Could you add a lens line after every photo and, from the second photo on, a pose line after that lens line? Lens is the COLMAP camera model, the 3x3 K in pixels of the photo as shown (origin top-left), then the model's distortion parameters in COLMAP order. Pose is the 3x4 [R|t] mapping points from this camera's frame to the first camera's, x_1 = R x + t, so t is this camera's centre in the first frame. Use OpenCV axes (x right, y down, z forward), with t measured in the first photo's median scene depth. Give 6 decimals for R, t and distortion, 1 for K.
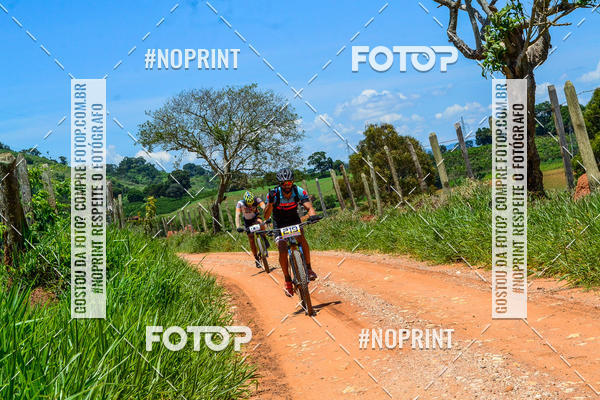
lens RADIAL K [[1373.9, 0, 294.3], [0, 1373.9, 213.2], [0, 0, 1]] dist [0.027960, 0.000000]
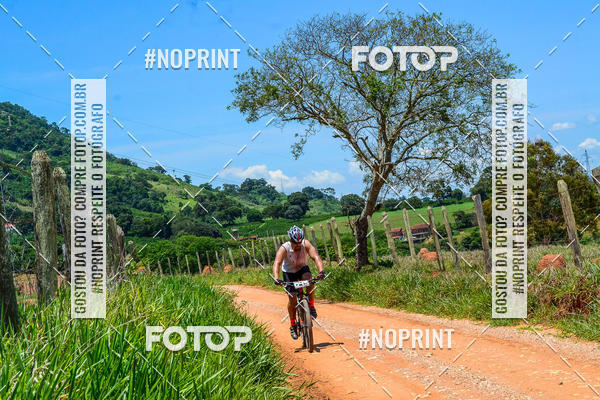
lens RADIAL K [[1373.9, 0, 303.1], [0, 1373.9, 201.8], [0, 0, 1]] dist [0.027960, 0.000000]
pose [[0.995885, 0.042060, -0.080271, -0.036712], [-0.044179, 0.998715, -0.024811, 0.002505], [0.079124, 0.028256, 0.996464, 0.430222]]
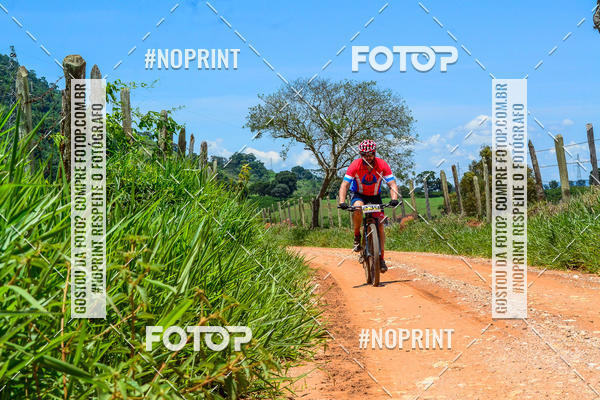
lens RADIAL K [[1373.9, 0, 287.9], [0, 1373.9, 209.4], [0, 0, 1]] dist [0.027960, 0.000000]
pose [[0.988122, 0.131436, -0.079622, 0.000680], [-0.132178, 0.991217, -0.004098, 0.007903], [0.078384, 0.014574, 0.996817, 0.031146]]
